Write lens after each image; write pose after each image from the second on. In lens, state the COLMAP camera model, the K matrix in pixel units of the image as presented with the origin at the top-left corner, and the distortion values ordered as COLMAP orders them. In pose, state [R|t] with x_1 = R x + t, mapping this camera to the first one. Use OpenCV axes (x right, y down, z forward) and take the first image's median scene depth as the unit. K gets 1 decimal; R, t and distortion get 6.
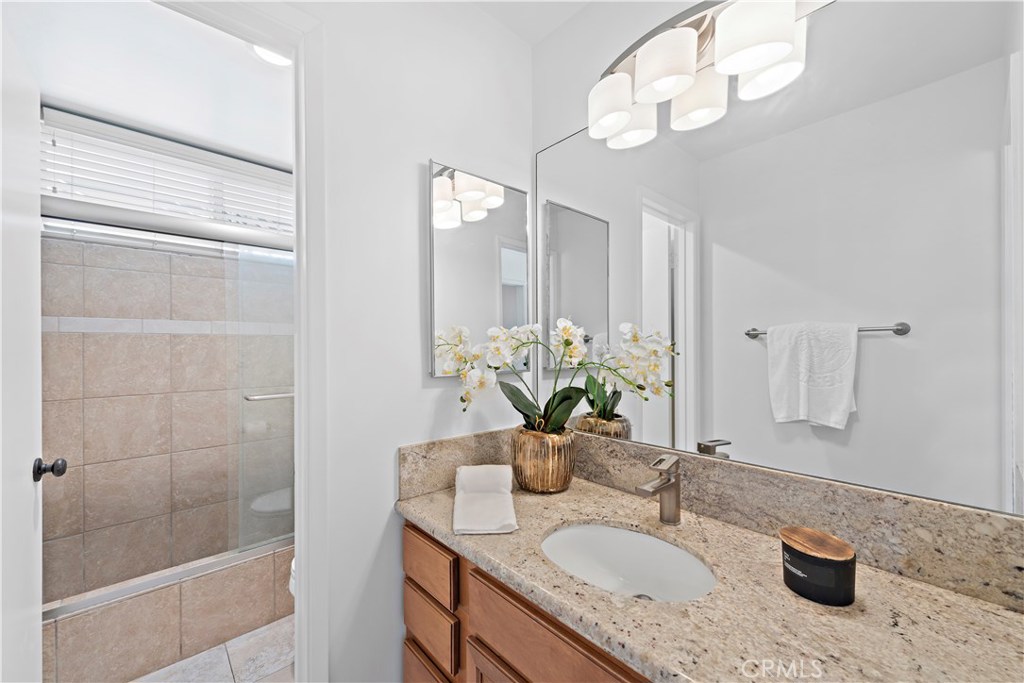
lens RADIAL K [[404.7, 0, 515.7], [0, 404.7, 346.5], [0, 0, 1]] dist [0.014810, -0.003340]
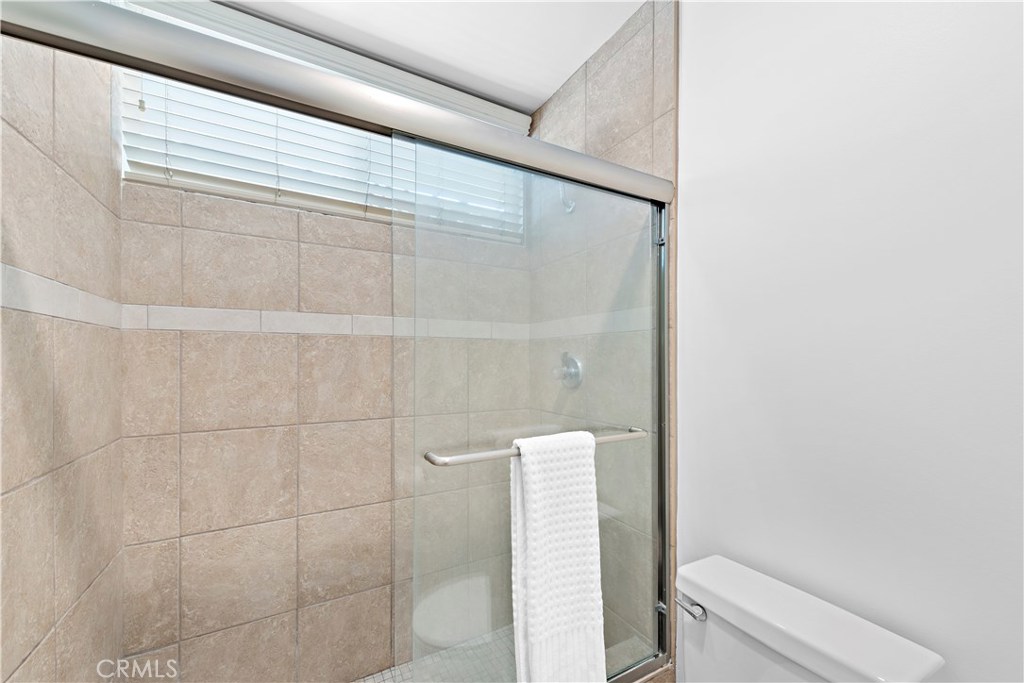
lens RADIAL K [[404.7, 0, 516.4], [0, 404.7, 357.3], [0, 0, 1]] dist [0.014810, -0.003340]
pose [[0.975828, 0.004125, -0.218501, -0.369955], [-0.004665, 0.999987, -0.001956, 0.006502], [0.218490, 0.002928, 0.975835, 0.451117]]
